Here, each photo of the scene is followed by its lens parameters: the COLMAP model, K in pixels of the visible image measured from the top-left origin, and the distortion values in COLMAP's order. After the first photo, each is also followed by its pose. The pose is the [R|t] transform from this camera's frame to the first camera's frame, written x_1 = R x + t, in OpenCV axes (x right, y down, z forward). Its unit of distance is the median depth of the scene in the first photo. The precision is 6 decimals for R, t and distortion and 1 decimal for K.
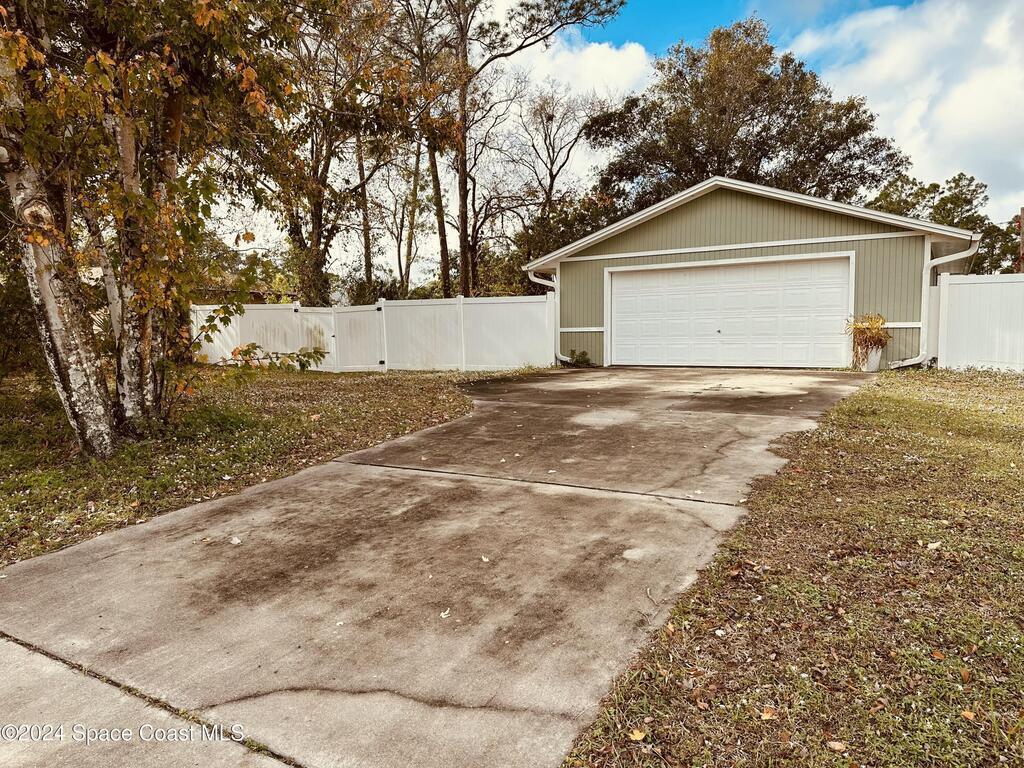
lens RADIAL K [[716.1, 0, 498.5], [0, 716.1, 383.8], [0, 0, 1]] dist [0.031286, -0.025770]
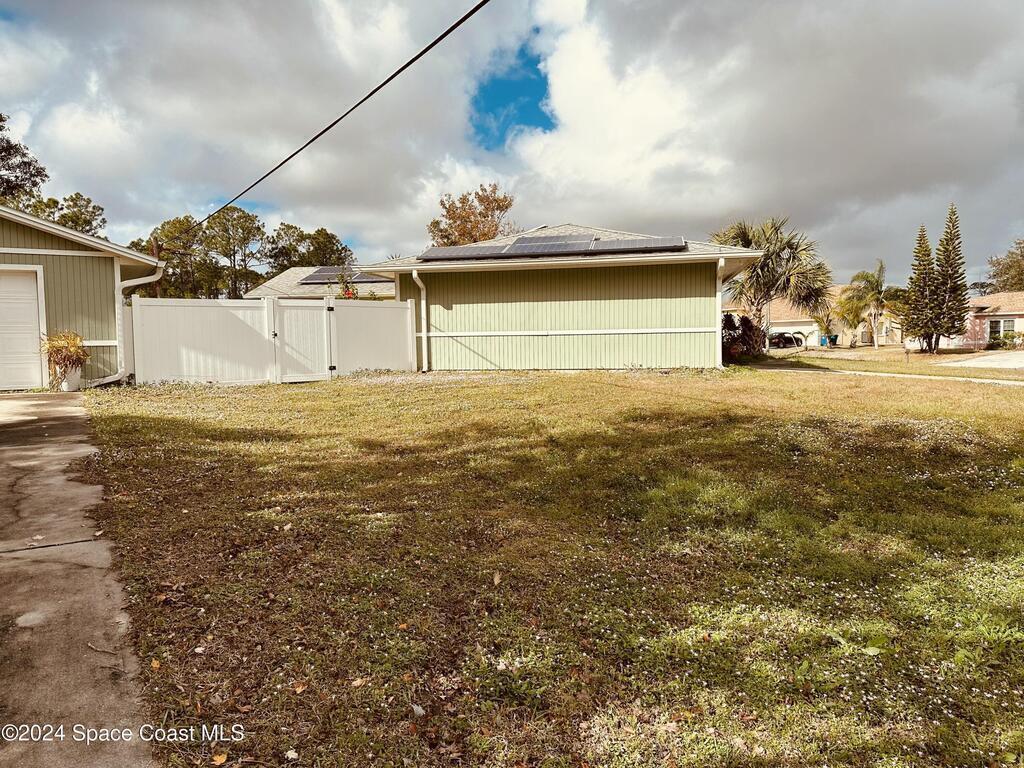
lens RADIAL K [[716.1, 0, 498.5], [0, 716.1, 383.8], [0, 0, 1]] dist [0.031286, -0.025770]
pose [[0.484799, -0.056916, 0.872772, -0.290088], [0.076614, 0.996808, 0.022448, -0.020310], [-0.871263, 0.055984, 0.487613, 0.079738]]
